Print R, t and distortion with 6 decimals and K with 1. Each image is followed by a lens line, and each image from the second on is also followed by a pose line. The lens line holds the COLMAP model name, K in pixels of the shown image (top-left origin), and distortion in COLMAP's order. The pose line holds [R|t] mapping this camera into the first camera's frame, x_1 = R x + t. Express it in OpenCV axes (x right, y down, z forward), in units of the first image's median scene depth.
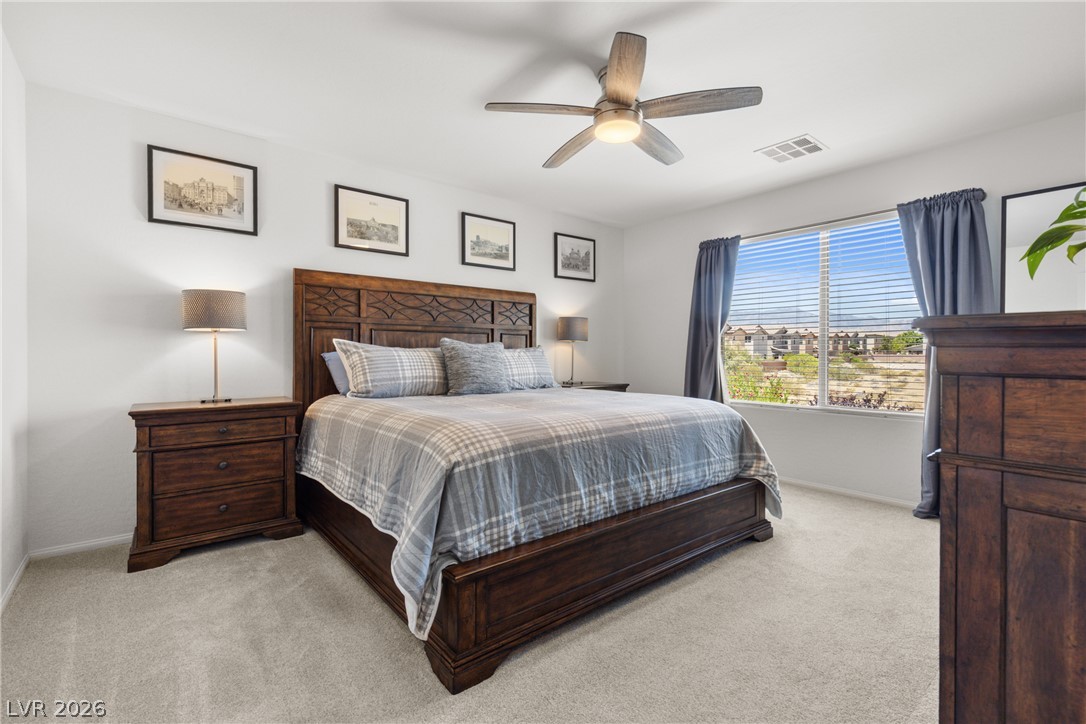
lens RADIAL K [[482.1, 0, 542.5], [0, 482.1, 358.4], [0, 0, 1]] dist [0.002691, -0.000498]
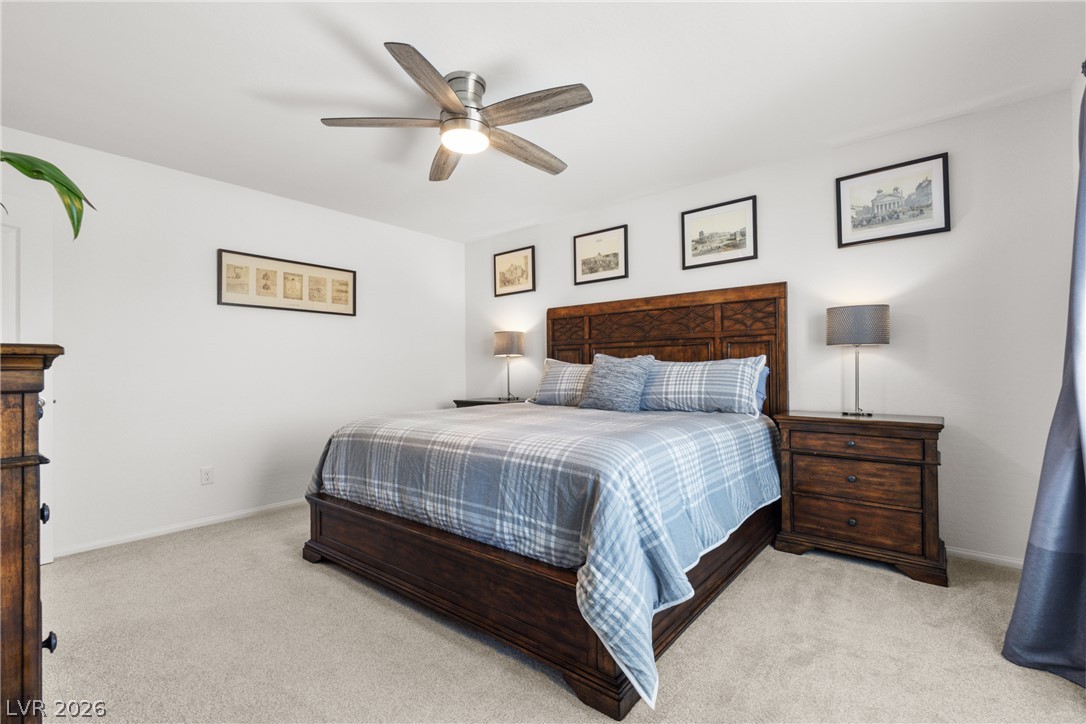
lens RADIAL K [[491.6, 0, 548.2], [0, 491.6, 359.2], [0, 0, 1]] dist [0.010242, -0.000020]
pose [[0.197447, -0.024800, -0.980000, 0.711704], [0.001701, 0.999687, -0.024956, -0.004349], [0.980312, 0.003261, 0.197427, 0.589659]]
